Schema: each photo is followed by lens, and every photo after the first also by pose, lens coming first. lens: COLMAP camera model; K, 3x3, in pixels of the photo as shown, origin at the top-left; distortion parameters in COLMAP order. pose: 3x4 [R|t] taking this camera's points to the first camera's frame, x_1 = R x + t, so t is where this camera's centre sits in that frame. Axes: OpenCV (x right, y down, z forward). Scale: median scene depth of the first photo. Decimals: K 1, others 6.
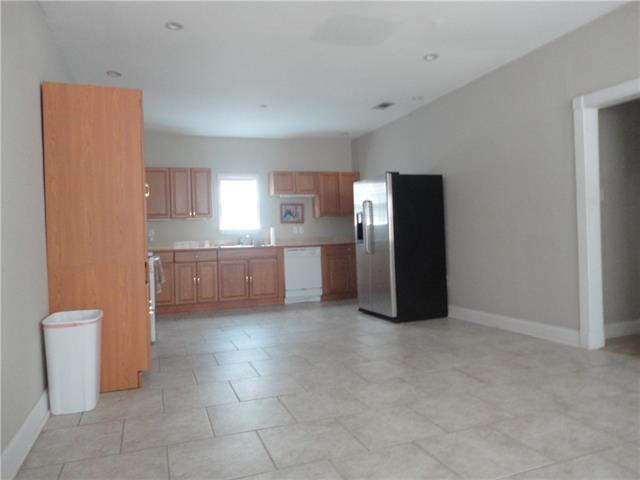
lens RADIAL K [[463.3, 0, 320.9], [0, 463.3, 239.6], [0, 0, 1]] dist [-0.007544, 0.009162]
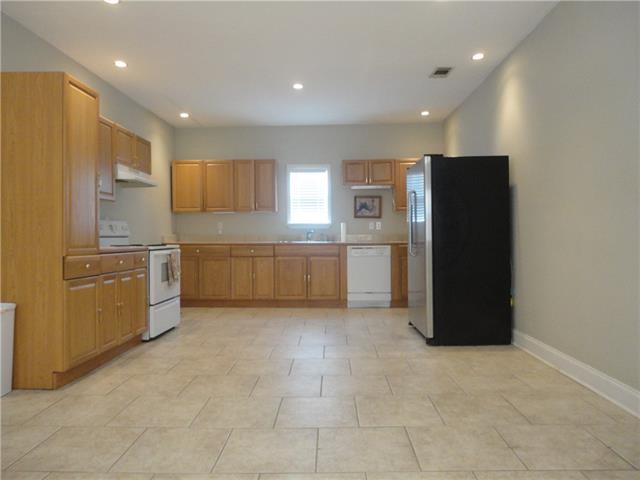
lens RADIAL K [[463.3, 0, 320.0], [0, 463.3, 239.2], [0, 0, 1]] dist [-0.007544, 0.009162]
pose [[0.930053, 0.030042, -0.366194, 0.199839], [-0.026524, 0.999541, 0.014635, -0.005671], [0.366466, -0.003899, 0.930423, 0.147032]]
